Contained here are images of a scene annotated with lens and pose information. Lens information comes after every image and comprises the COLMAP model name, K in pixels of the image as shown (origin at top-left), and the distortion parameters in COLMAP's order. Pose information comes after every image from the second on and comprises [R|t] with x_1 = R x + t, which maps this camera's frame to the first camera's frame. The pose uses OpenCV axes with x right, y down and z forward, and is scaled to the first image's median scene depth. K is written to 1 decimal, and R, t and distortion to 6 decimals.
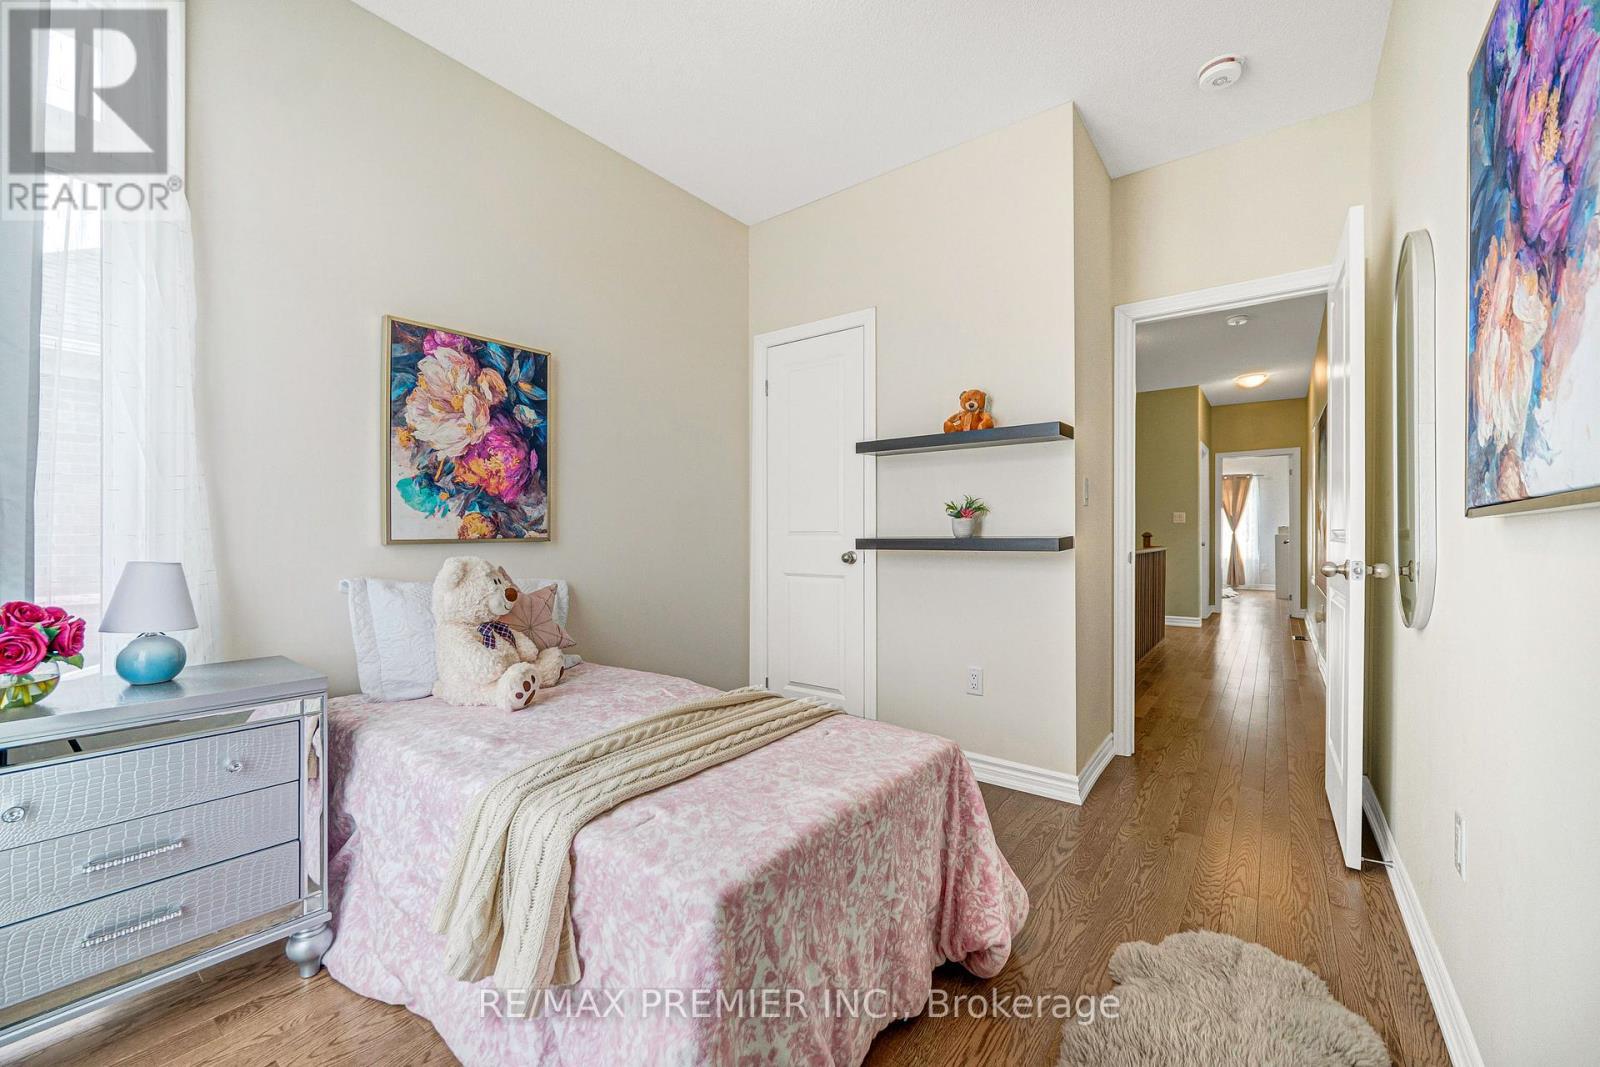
lens RADIAL K [[653.9, 0, 803.7], [0, 653.9, 532.8], [0, 0, 1]] dist [-0.002547, -0.000108]
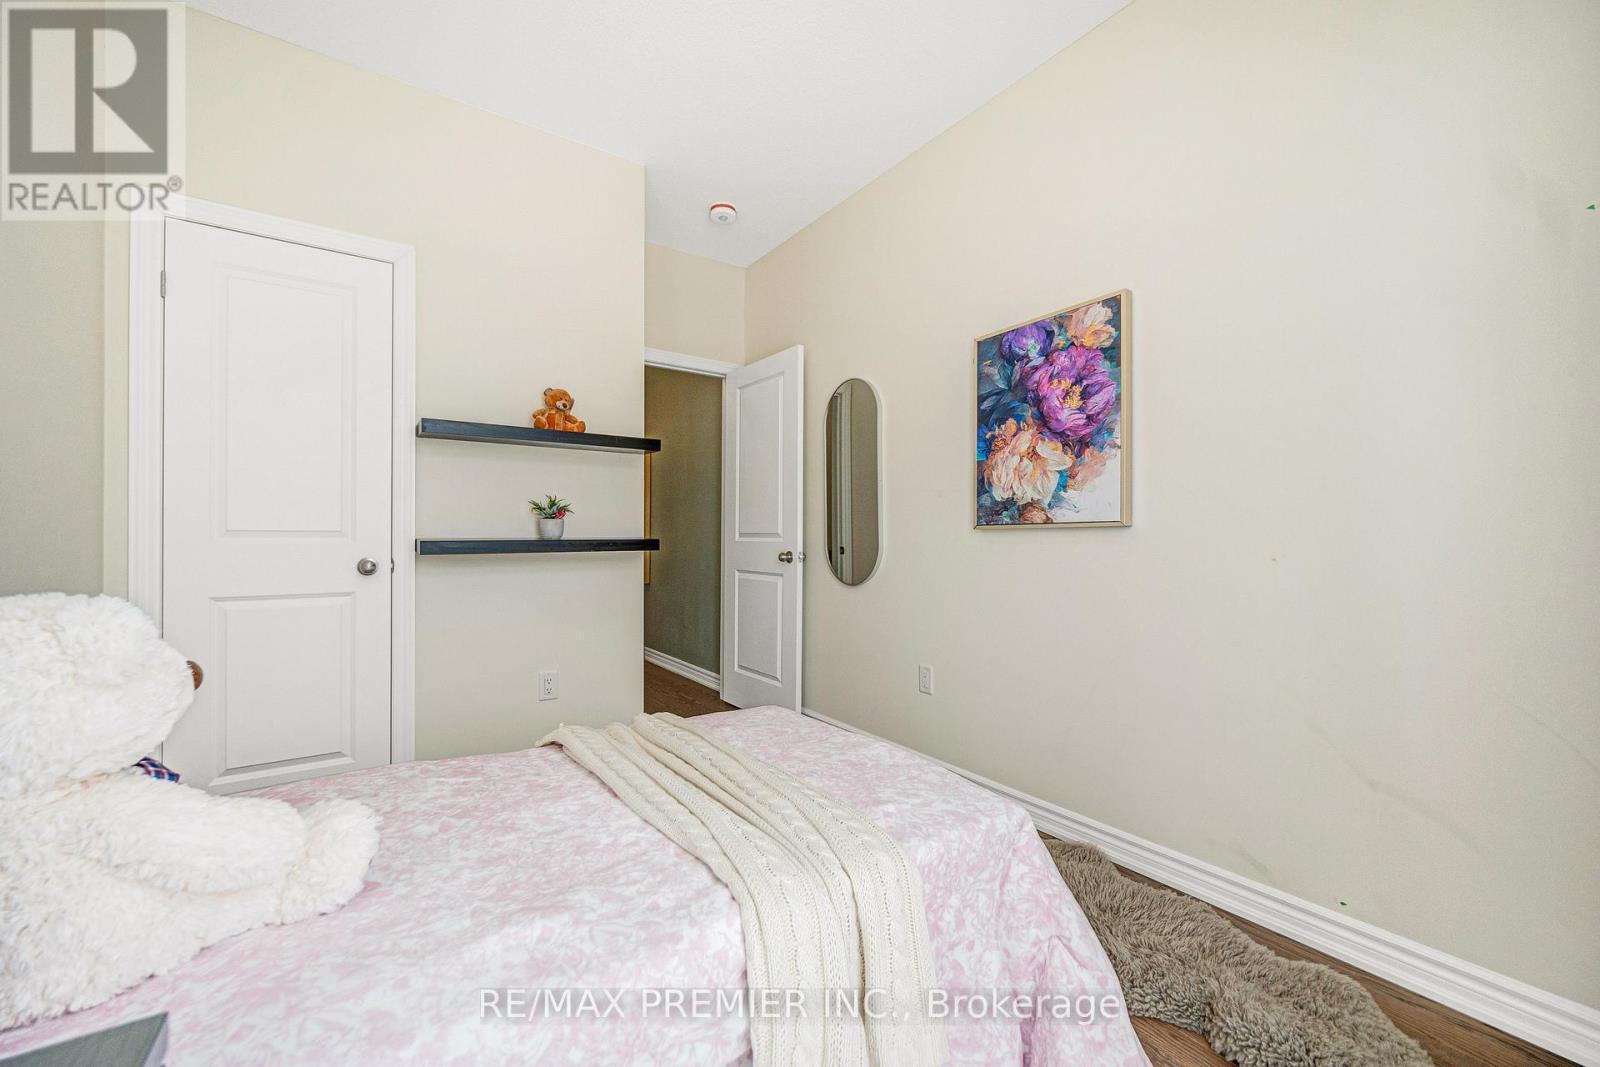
lens RADIAL K [[617.8, 0, 812.0], [0, 617.8, 531.5], [0, 0, 1]] dist [-0.000127, 0.000066]
pose [[0.301897, 0.007320, 0.953313, -0.951548], [-0.004299, 0.999971, -0.006317, 0.001413], [-0.953331, -0.002191, 0.301919, 0.661383]]
